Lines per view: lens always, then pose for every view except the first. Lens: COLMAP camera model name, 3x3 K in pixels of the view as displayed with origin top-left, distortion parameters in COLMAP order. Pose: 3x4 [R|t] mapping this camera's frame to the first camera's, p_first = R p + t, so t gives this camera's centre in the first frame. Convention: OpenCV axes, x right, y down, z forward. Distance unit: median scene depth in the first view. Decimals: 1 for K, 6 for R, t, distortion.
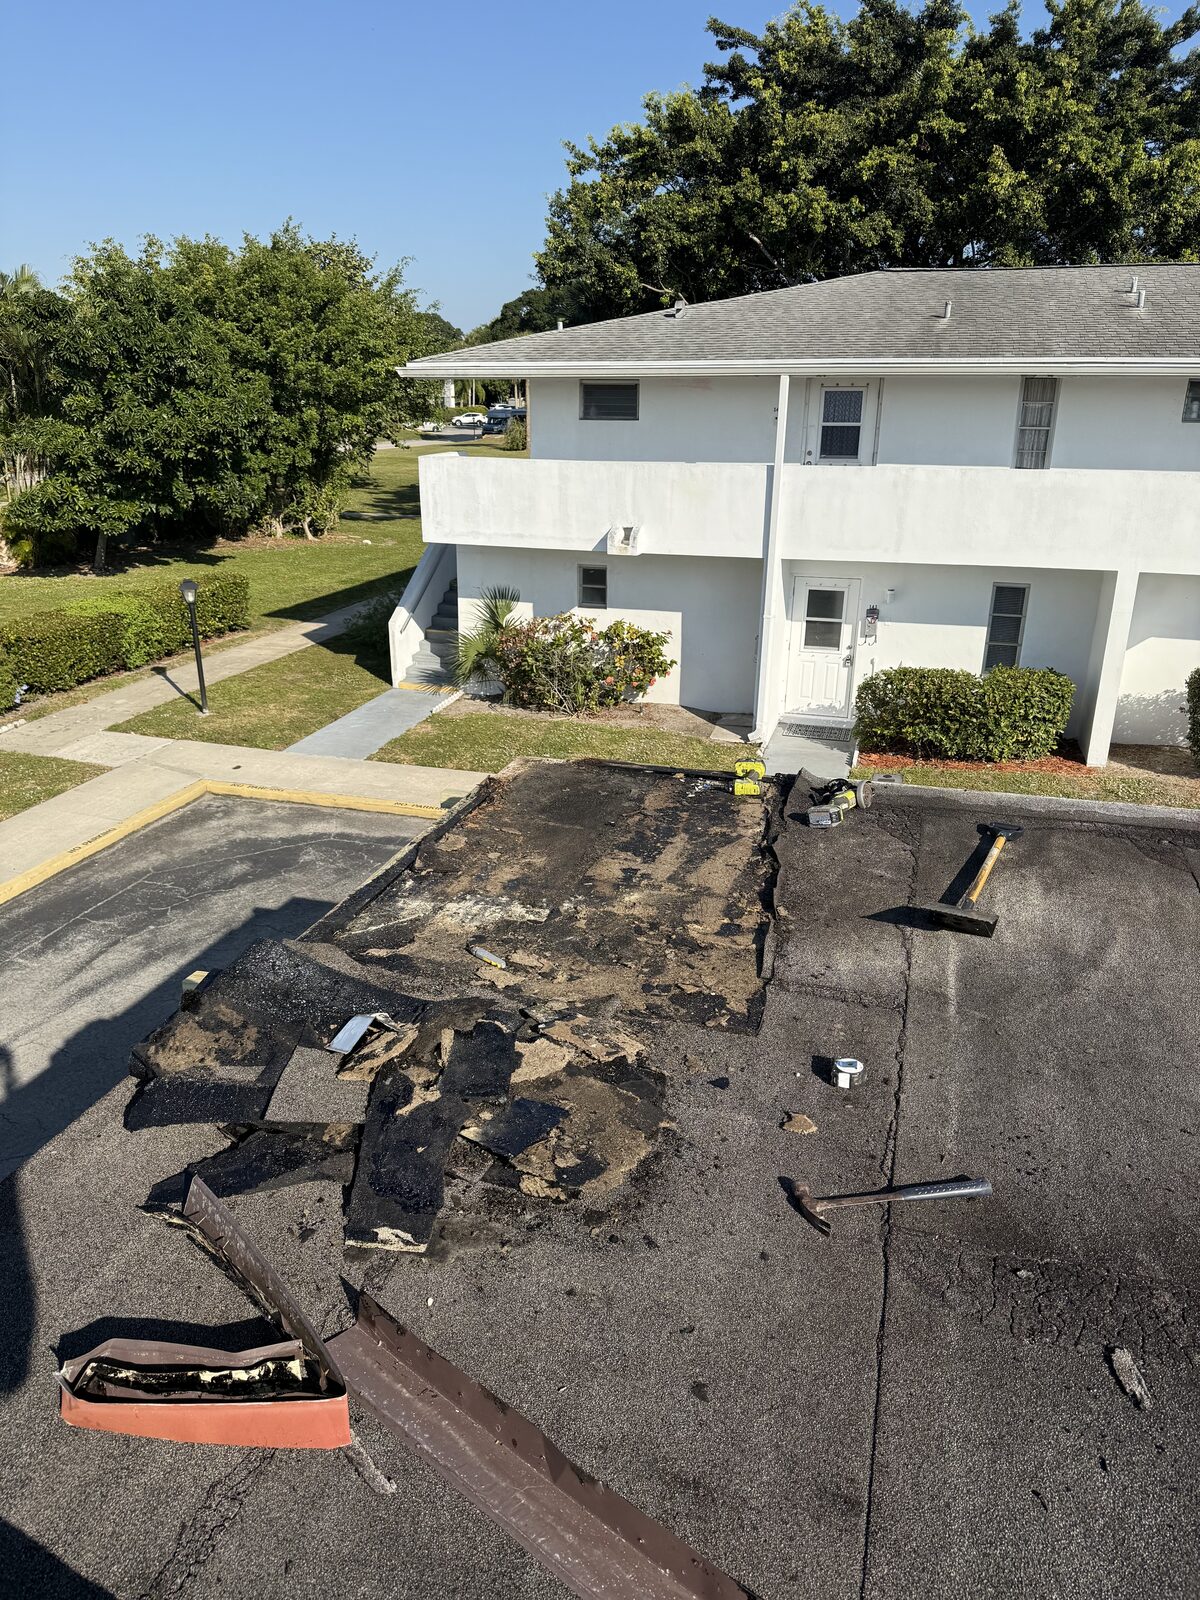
lens RADIAL K [[1139.4, 0, 600.0], [0, 1139.4, 800.0], [0, 0, 1]] dist [0.062968, -0.080454]
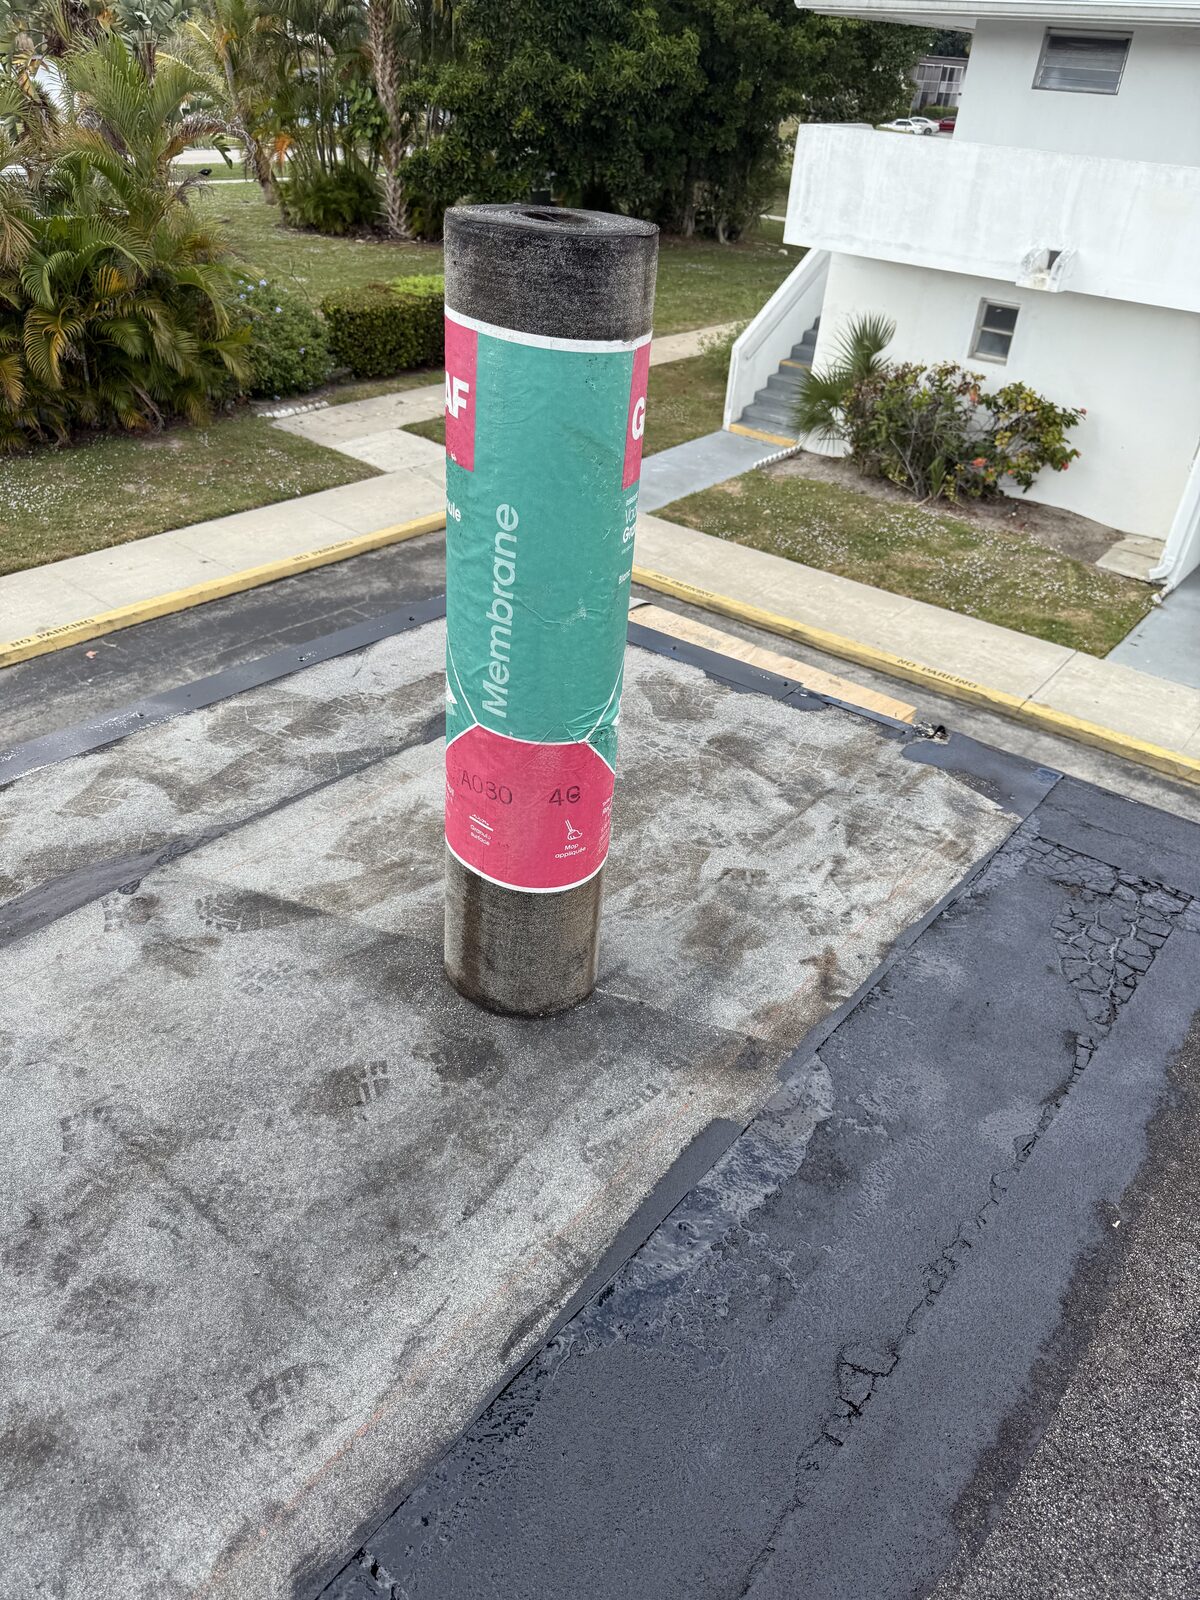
lens RADIAL K [[1139.4, 0, 600.0], [0, 1139.4, 800.0], [0, 0, 1]] dist [0.062968, -0.080454]
pose [[0.922933, 0.252688, -0.290420, 0.056335], [-0.186509, 0.953469, 0.236879, -0.025199], [0.336763, -0.164458, 0.927116, 0.163469]]
